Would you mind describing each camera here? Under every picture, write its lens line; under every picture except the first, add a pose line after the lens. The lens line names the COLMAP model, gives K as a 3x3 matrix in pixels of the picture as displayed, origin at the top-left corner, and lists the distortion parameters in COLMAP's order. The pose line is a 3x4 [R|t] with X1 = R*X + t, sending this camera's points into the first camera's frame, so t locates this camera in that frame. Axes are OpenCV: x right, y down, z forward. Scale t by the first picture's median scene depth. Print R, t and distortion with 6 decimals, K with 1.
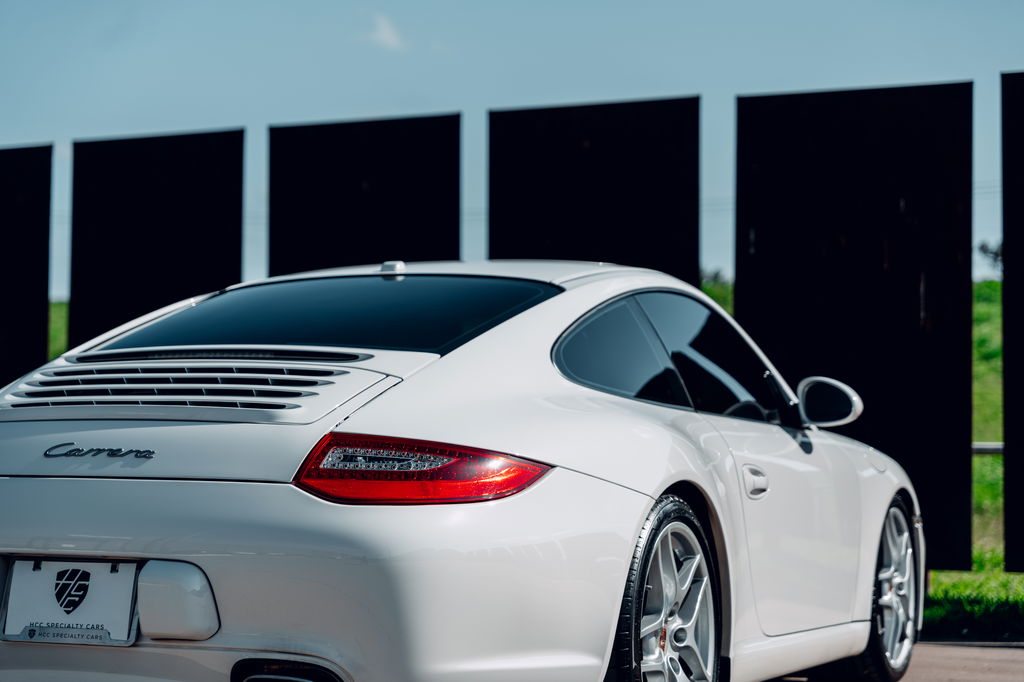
lens RADIAL K [[2108.4, 0, 512.0], [0, 2108.4, 341.0], [0, 0, 1]] dist [0.092298, -0.175854]
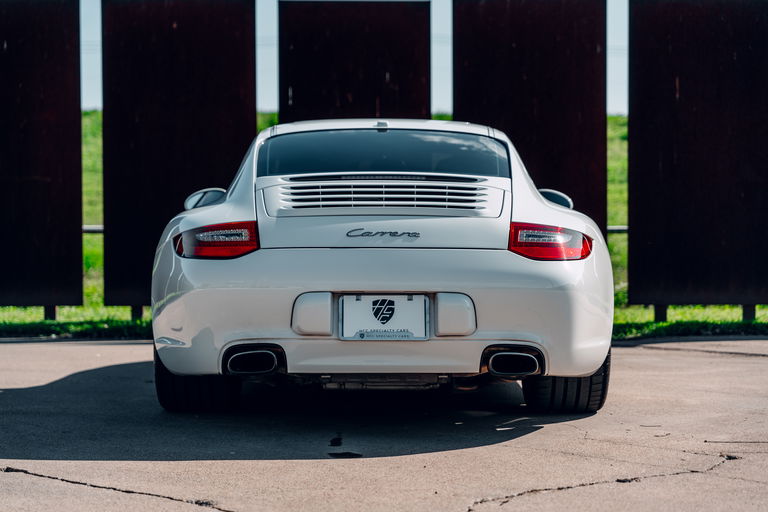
lens RADIAL K [[1581.3, 0, 384.0], [0, 1581.3, 256.0], [0, 0, 1]] dist [0.092298, -0.175854]
pose [[0.906792, -0.012782, 0.421385, -0.760321], [-0.015457, 0.997860, 0.063529, -0.012910], [-0.421296, -0.064120, 0.904654, -0.198640]]
